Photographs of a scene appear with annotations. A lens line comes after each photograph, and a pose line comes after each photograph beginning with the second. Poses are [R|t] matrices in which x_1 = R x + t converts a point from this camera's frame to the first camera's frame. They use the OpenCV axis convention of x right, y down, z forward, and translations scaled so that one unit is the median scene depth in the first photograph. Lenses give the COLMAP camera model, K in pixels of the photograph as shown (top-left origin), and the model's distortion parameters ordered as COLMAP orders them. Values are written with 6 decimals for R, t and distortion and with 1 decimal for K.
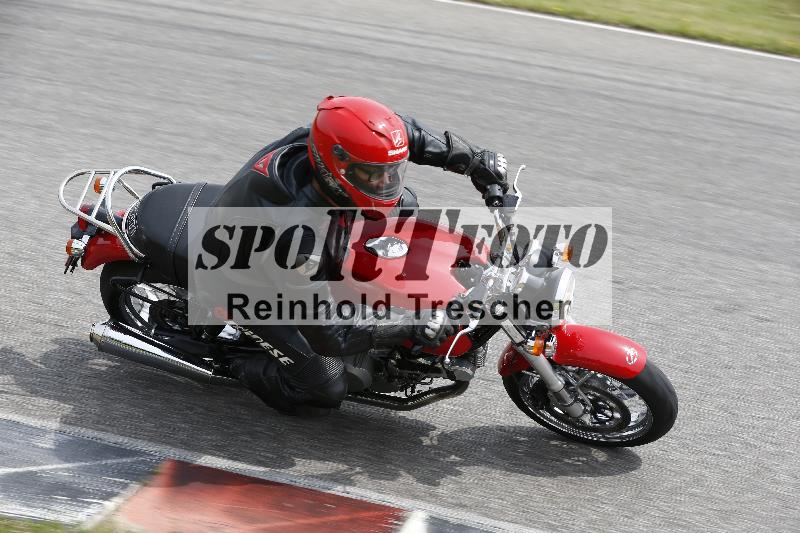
lens RADIAL K [[2412.3, 0, 400.0], [0, 2412.3, 266.5], [0, 0, 1]] dist [-0.150839, -1.639458]
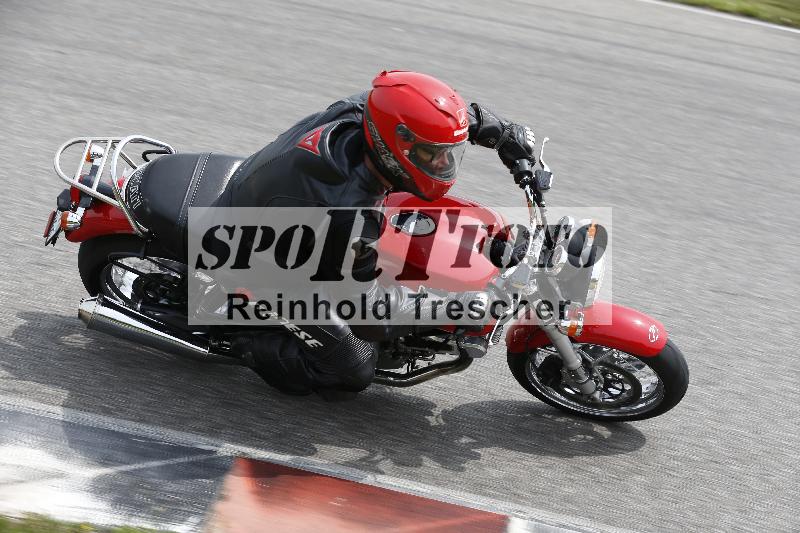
lens RADIAL K [[2412.3, 0, 400.0], [0, 2412.3, 266.5], [0, 0, 1]] dist [-0.150839, -1.639458]
pose [[0.983765, -0.003428, 0.179426, -0.179610], [-0.005283, 0.998831, 0.048049, -0.036342], [-0.179381, -0.048217, 0.982597, 0.054548]]
